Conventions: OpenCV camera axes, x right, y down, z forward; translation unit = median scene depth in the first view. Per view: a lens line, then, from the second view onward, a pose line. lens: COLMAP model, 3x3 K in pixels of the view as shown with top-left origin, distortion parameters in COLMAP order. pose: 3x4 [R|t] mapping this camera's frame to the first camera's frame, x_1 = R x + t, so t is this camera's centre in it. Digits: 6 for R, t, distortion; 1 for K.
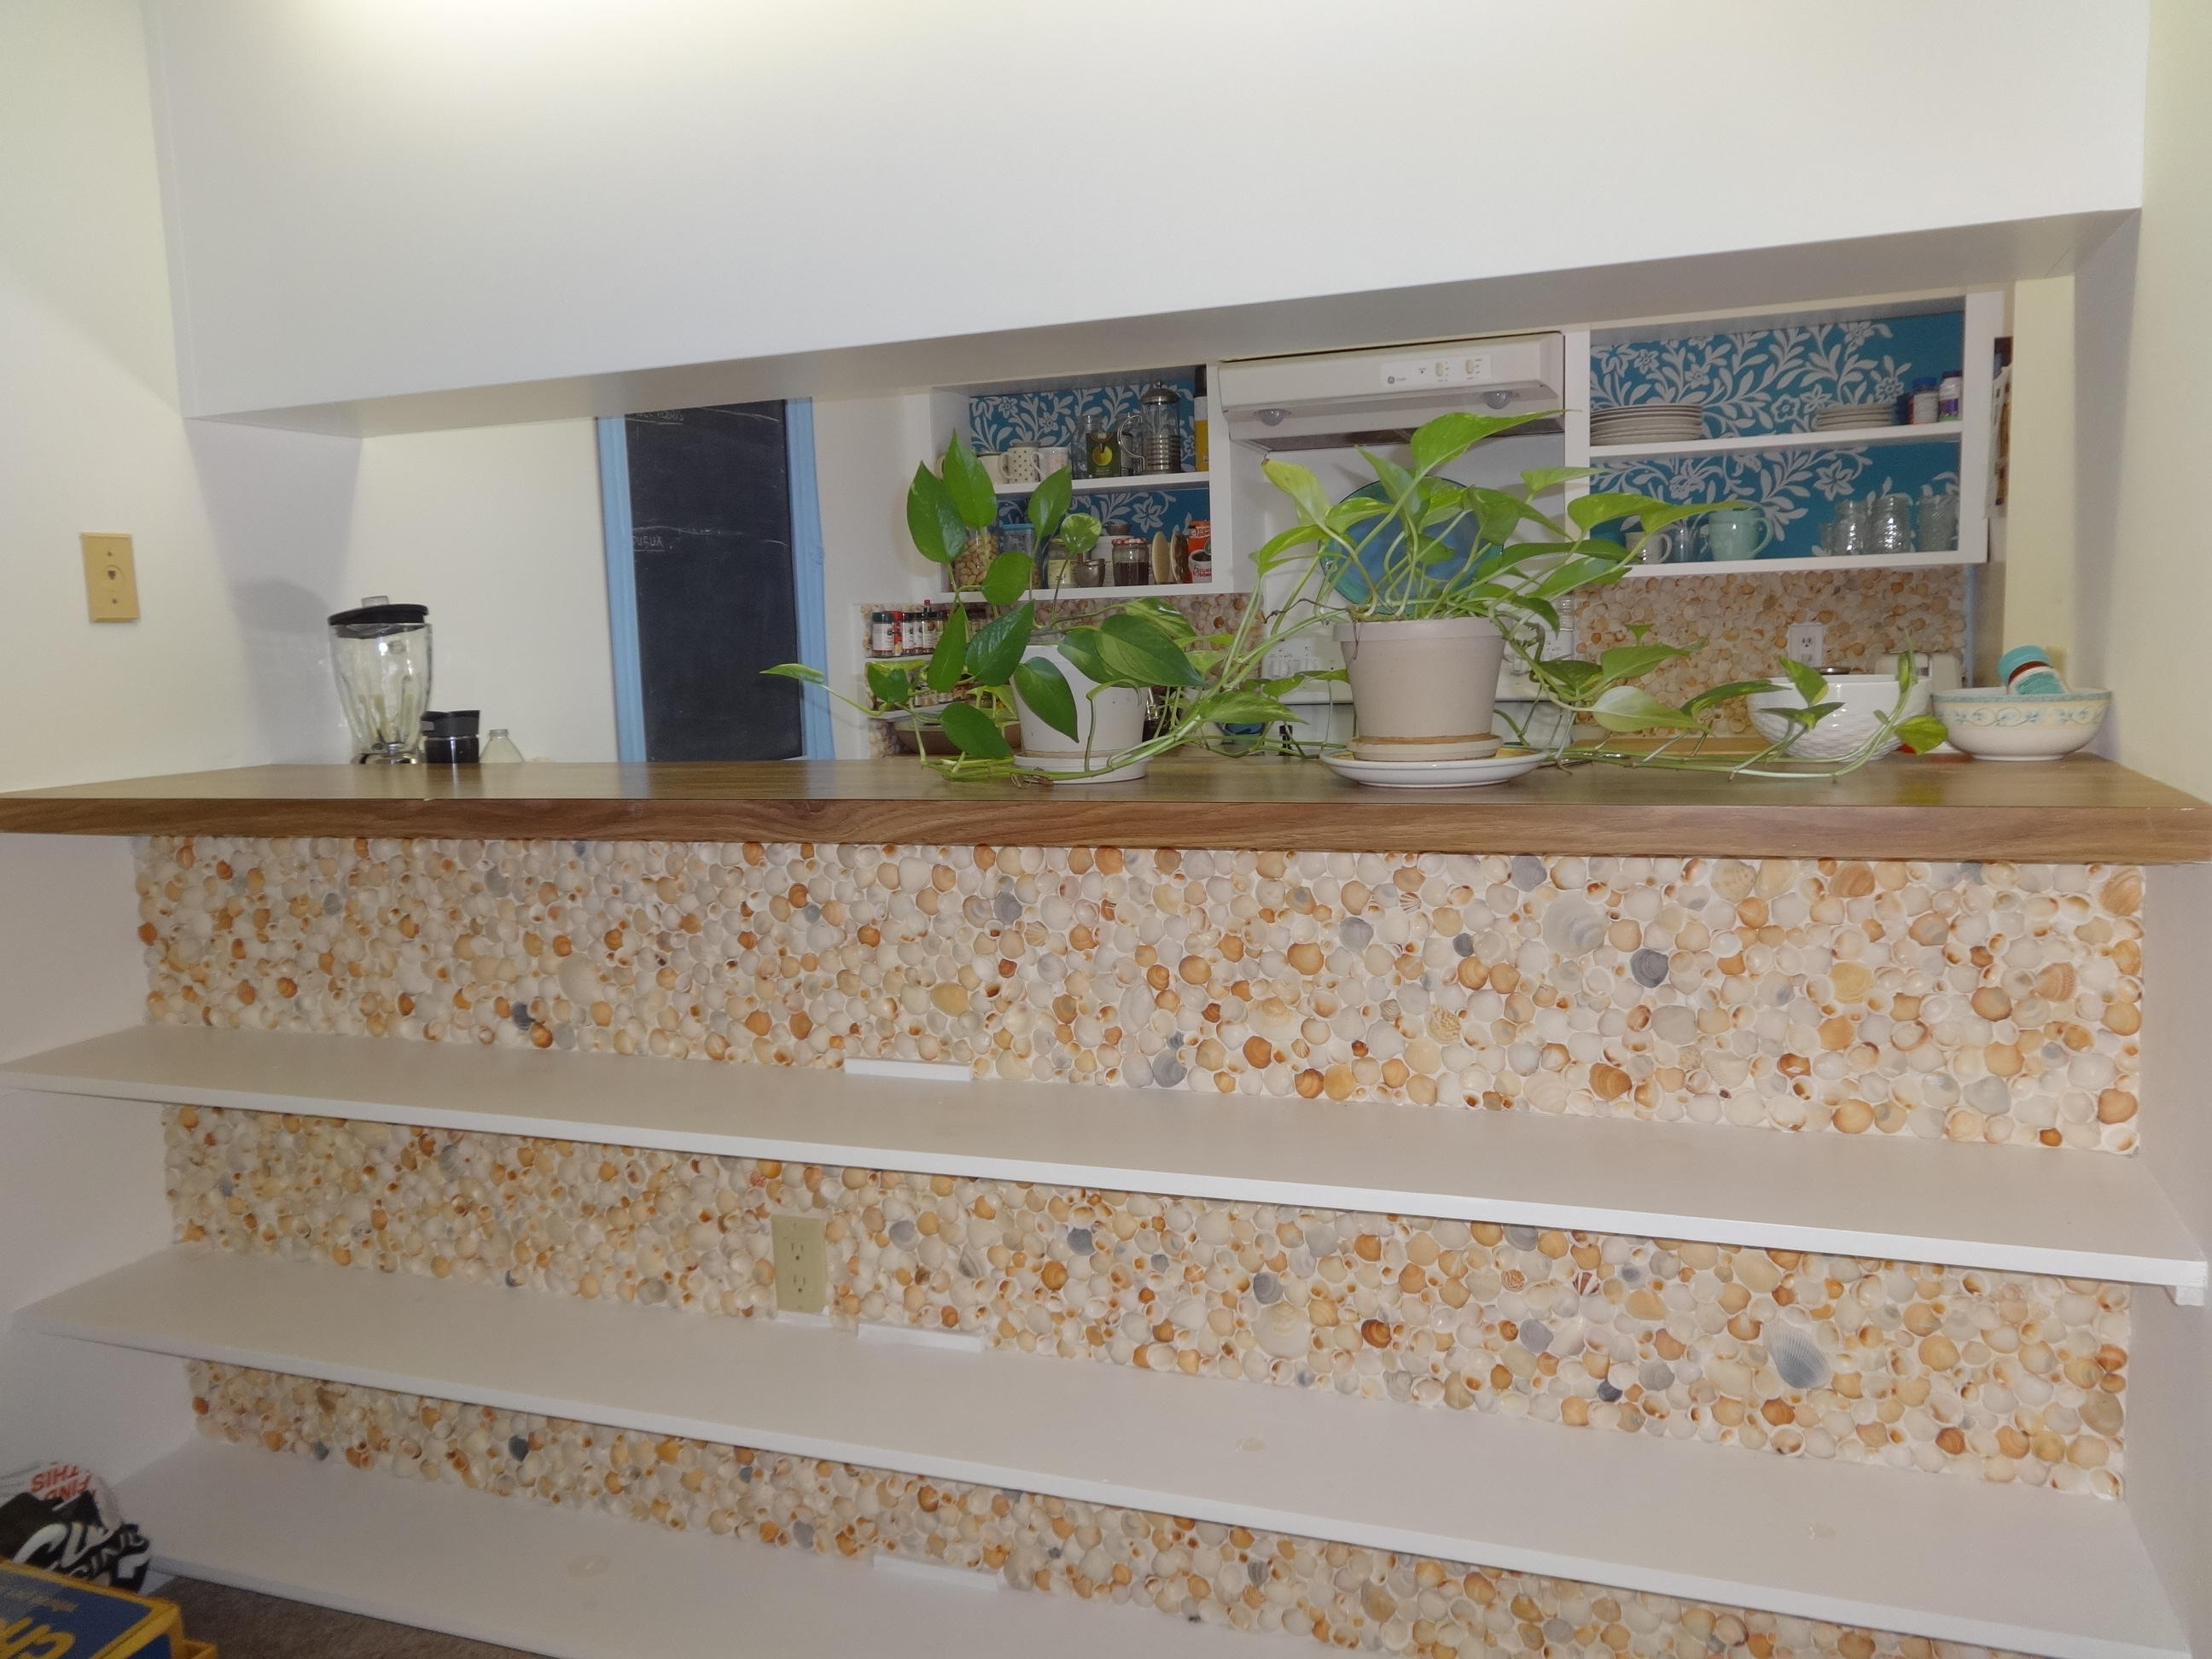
lens RADIAL K [[1641.9, 0, 1107.2], [0, 1641.9, 837.3], [0, 0, 1]] dist [0.000314, 0.006300]
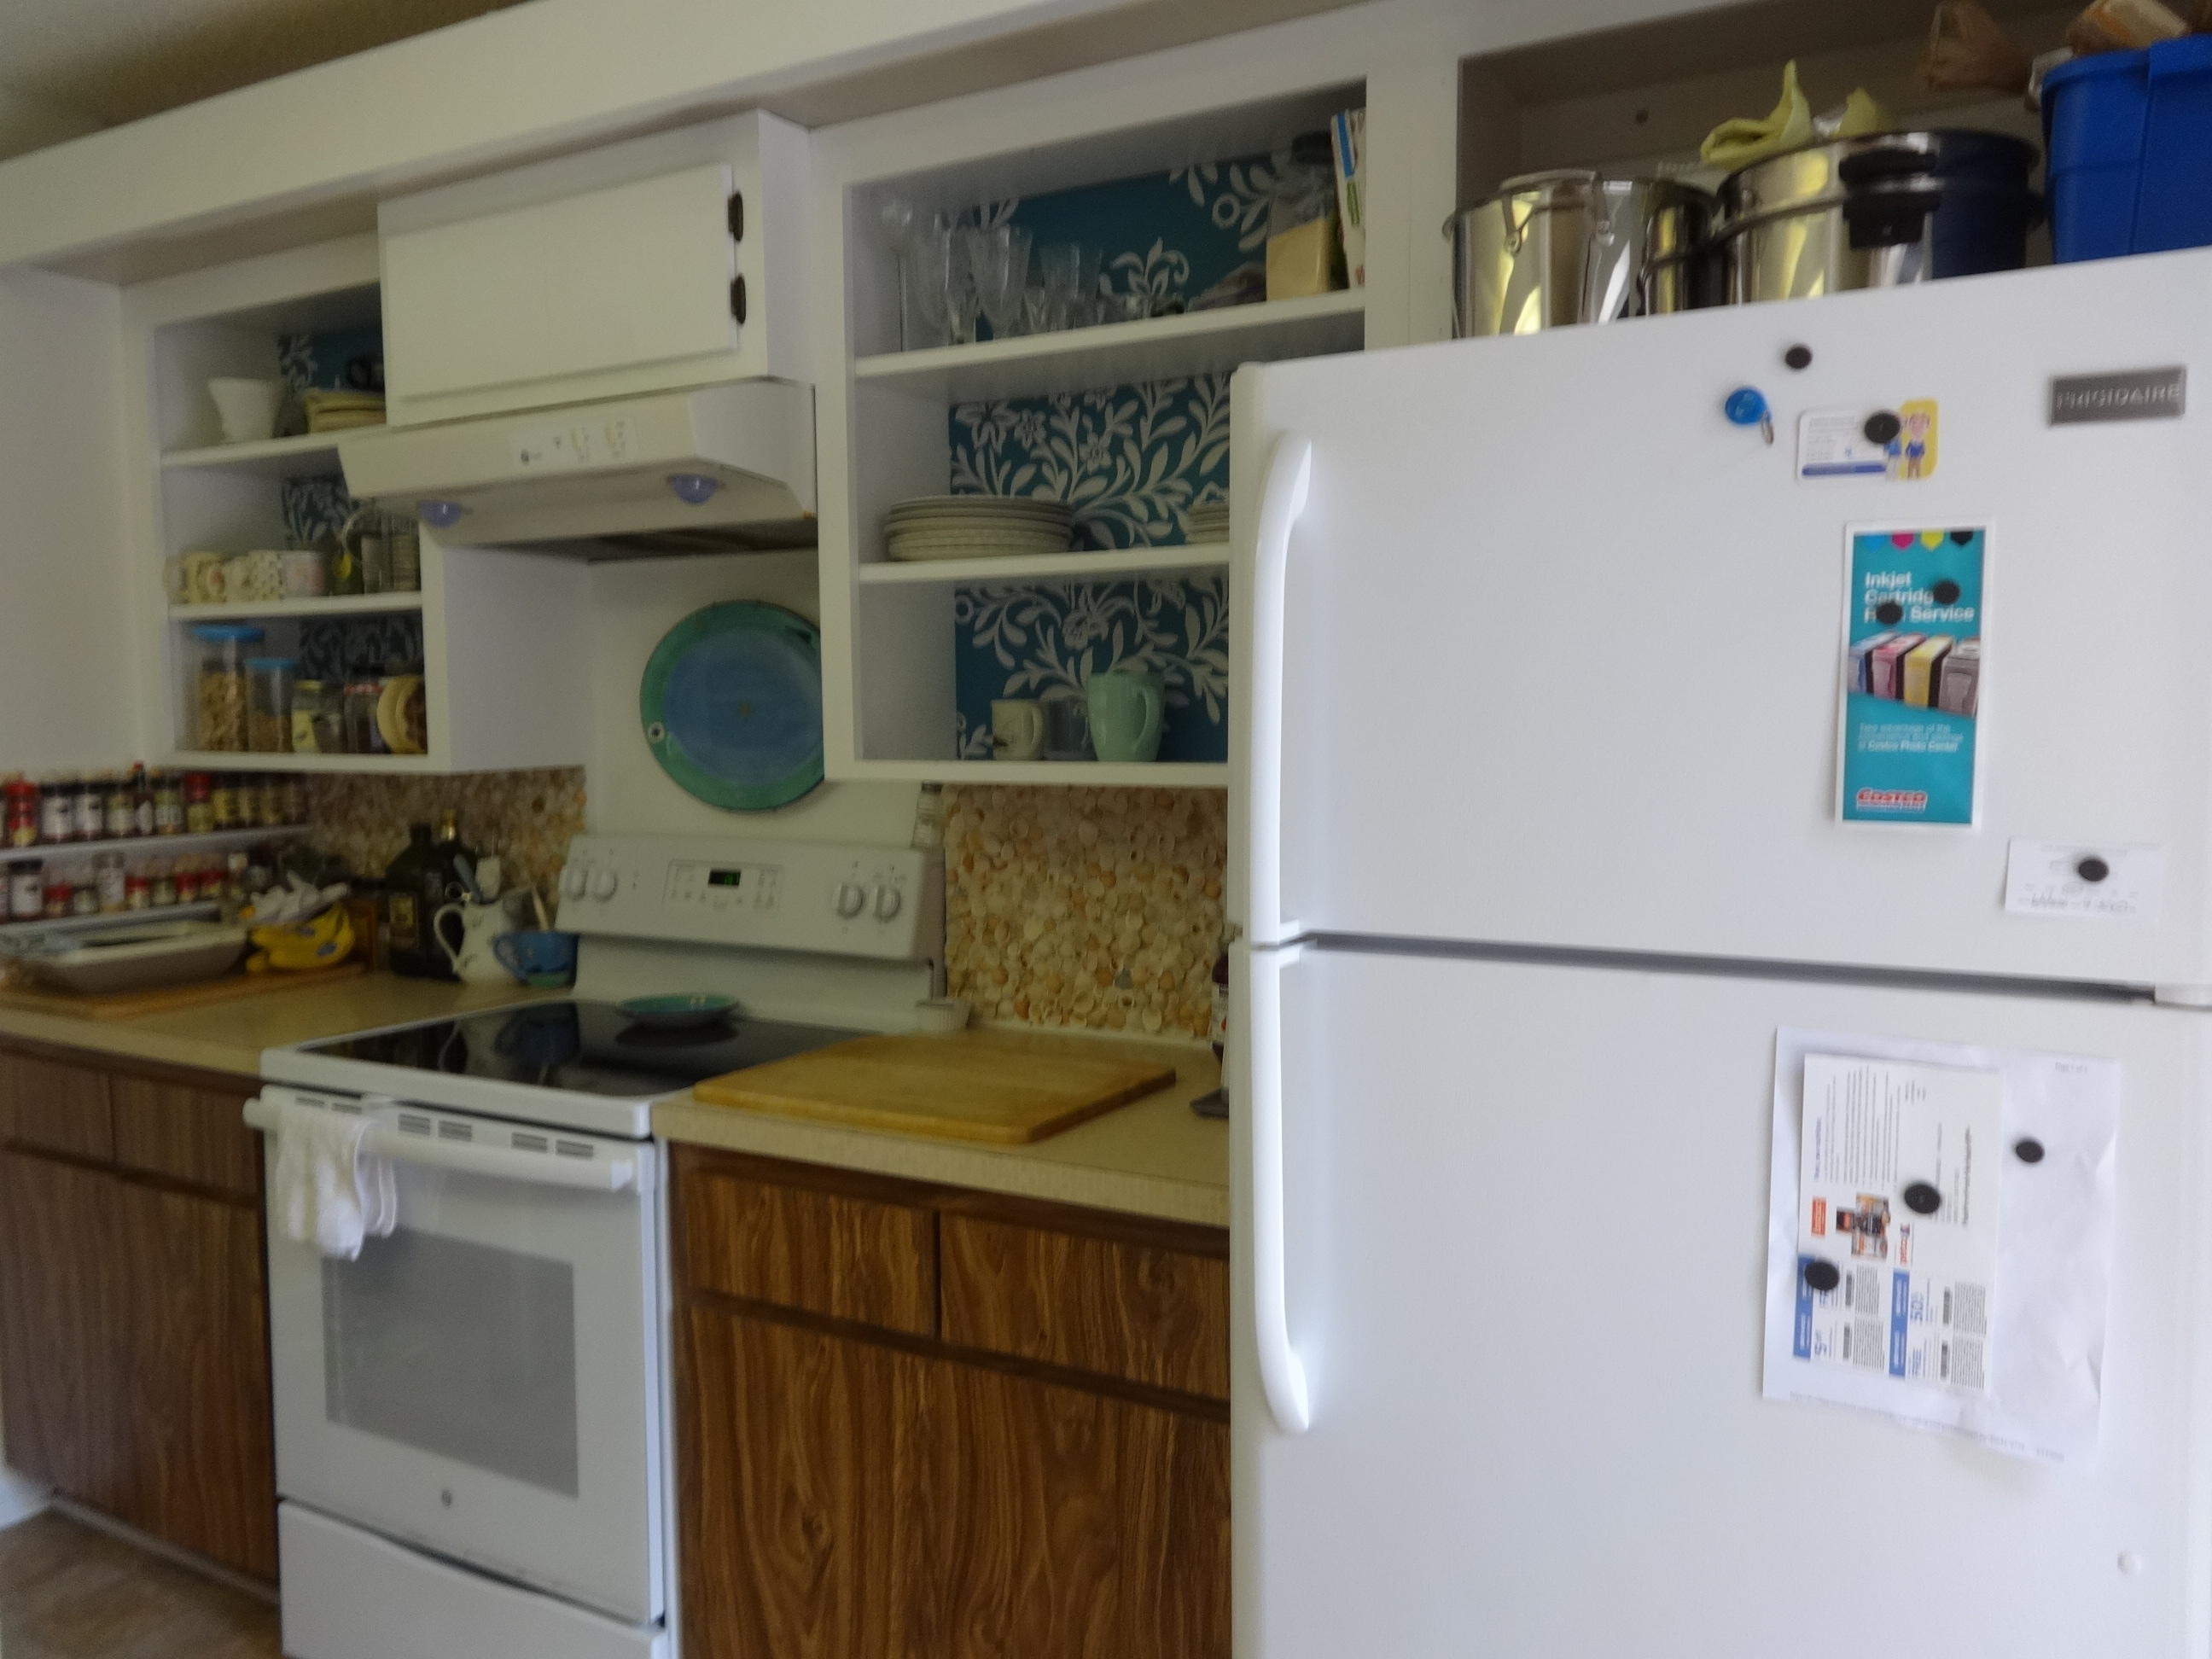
lens RADIAL K [[1641.9, 0, 1104.9], [0, 1641.9, 825.2], [0, 0, 1]] dist [0.000314, 0.006300]
pose [[0.988873, 0.032789, -0.145100, 0.456146], [-0.040296, 0.997981, -0.049103, -0.111093], [0.143197, 0.054403, 0.988198, 0.398749]]
